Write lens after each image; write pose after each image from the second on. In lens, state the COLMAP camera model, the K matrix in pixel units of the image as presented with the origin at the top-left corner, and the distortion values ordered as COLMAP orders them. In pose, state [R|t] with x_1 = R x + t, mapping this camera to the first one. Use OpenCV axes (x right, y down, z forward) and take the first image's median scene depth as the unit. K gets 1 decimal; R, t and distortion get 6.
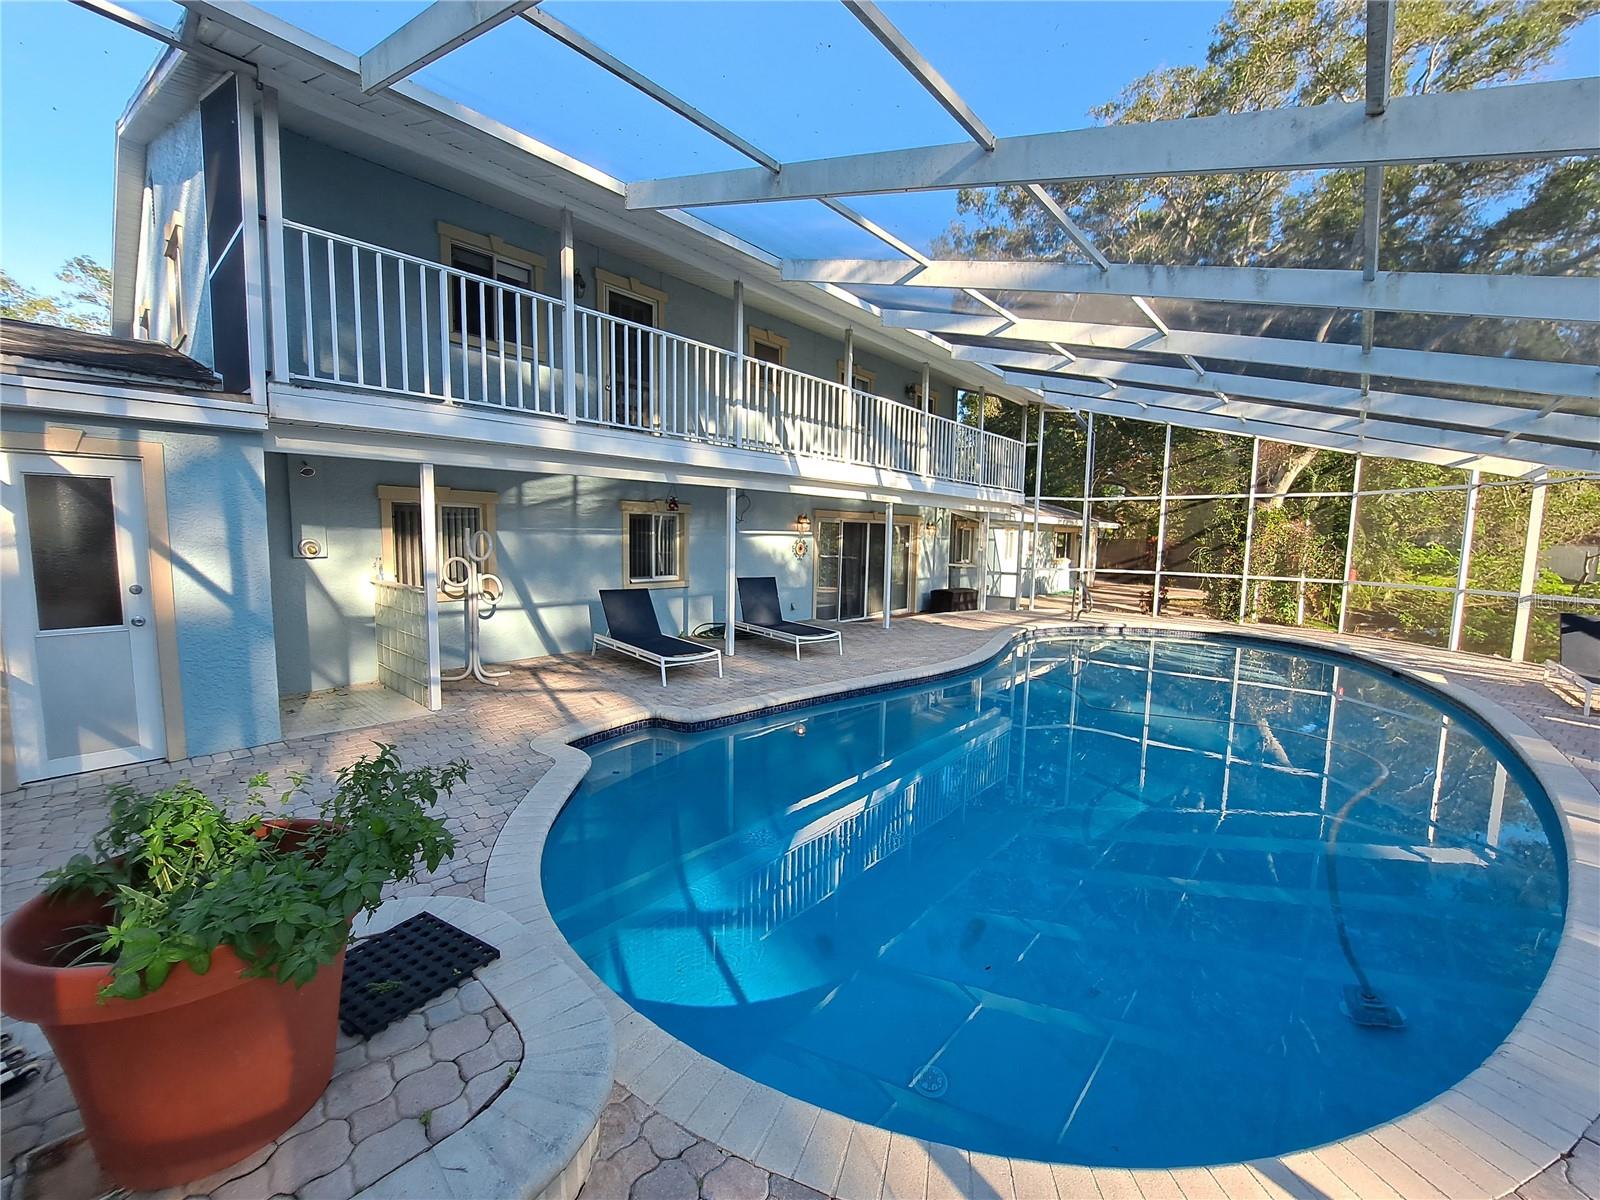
lens RADIAL K [[641.7, 0, 791.4], [0, 641.7, 606.5], [0, 0, 1]] dist [-0.024310, 0.002058]
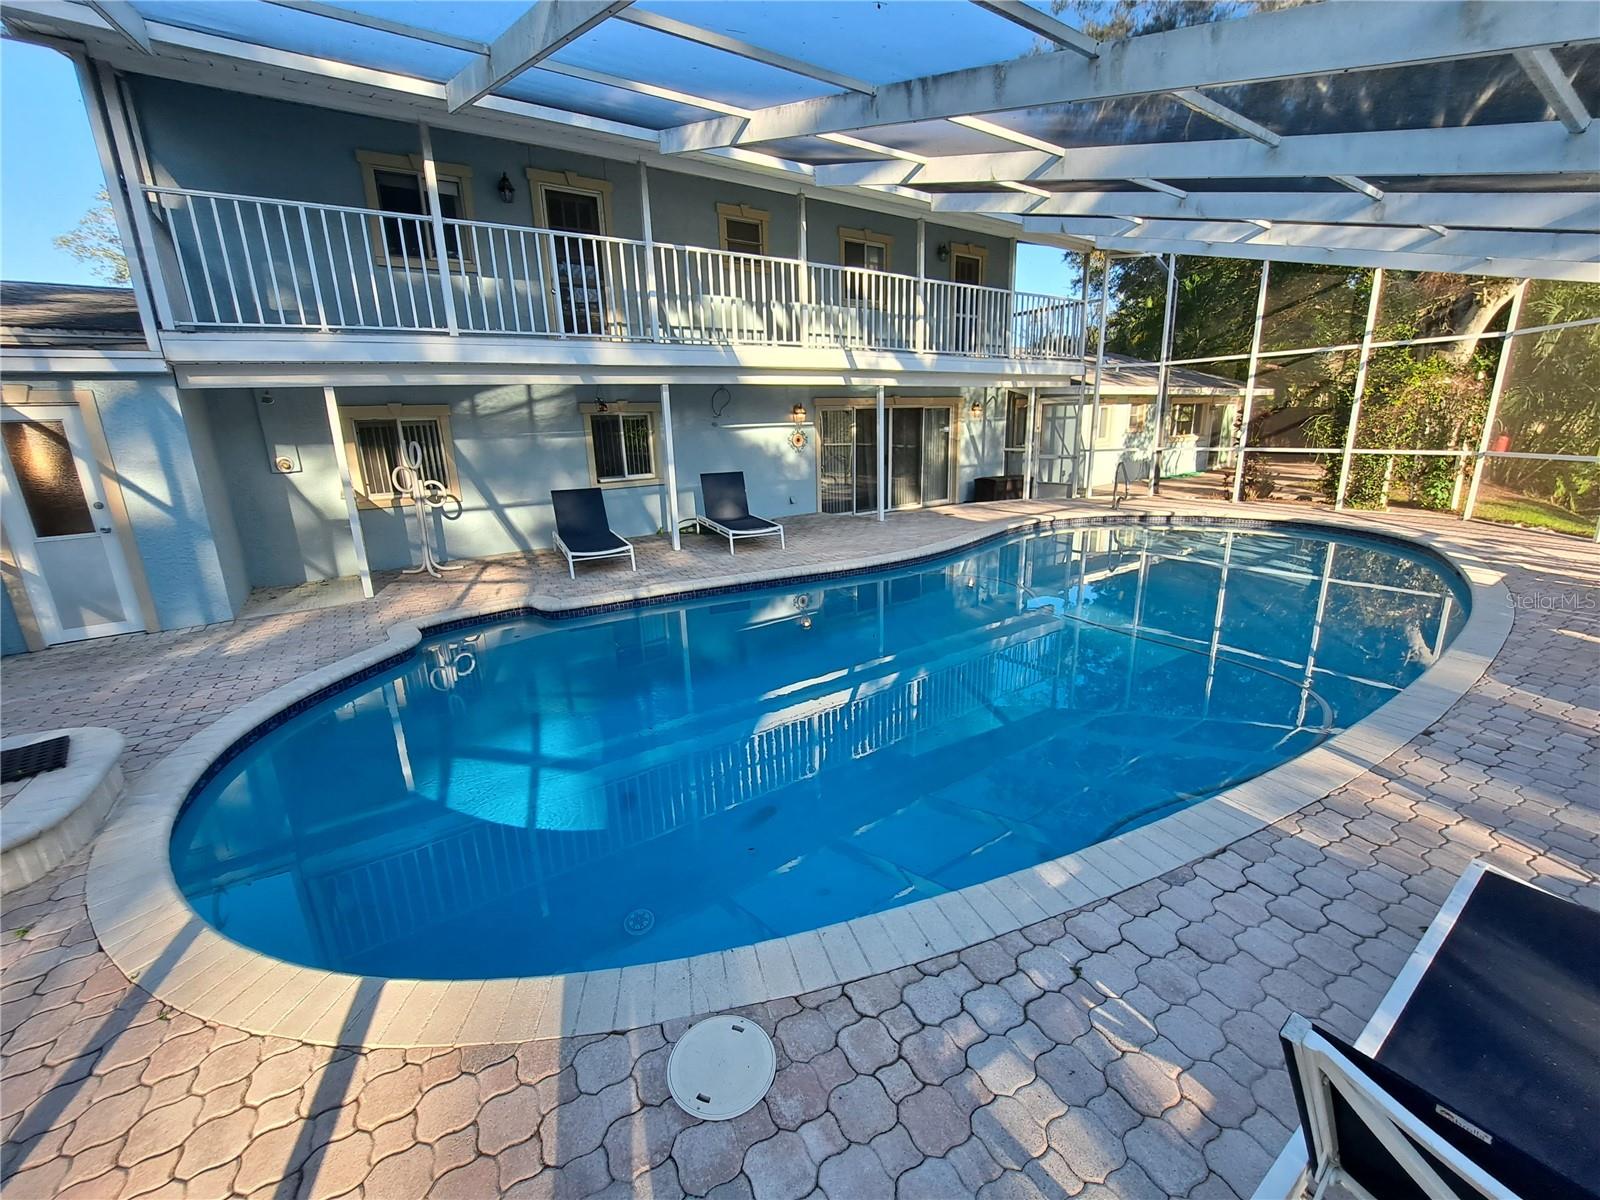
lens RADIAL K [[641.7, 0, 770.0], [0, 641.7, 601.3], [0, 0, 1]] dist [-0.024310, 0.002058]
pose [[0.966642, 0.016706, -0.255588, 0.296162], [0.023676, 0.987770, 0.154109, 0.002008], [0.255036, -0.155019, 0.954424, 0.027292]]
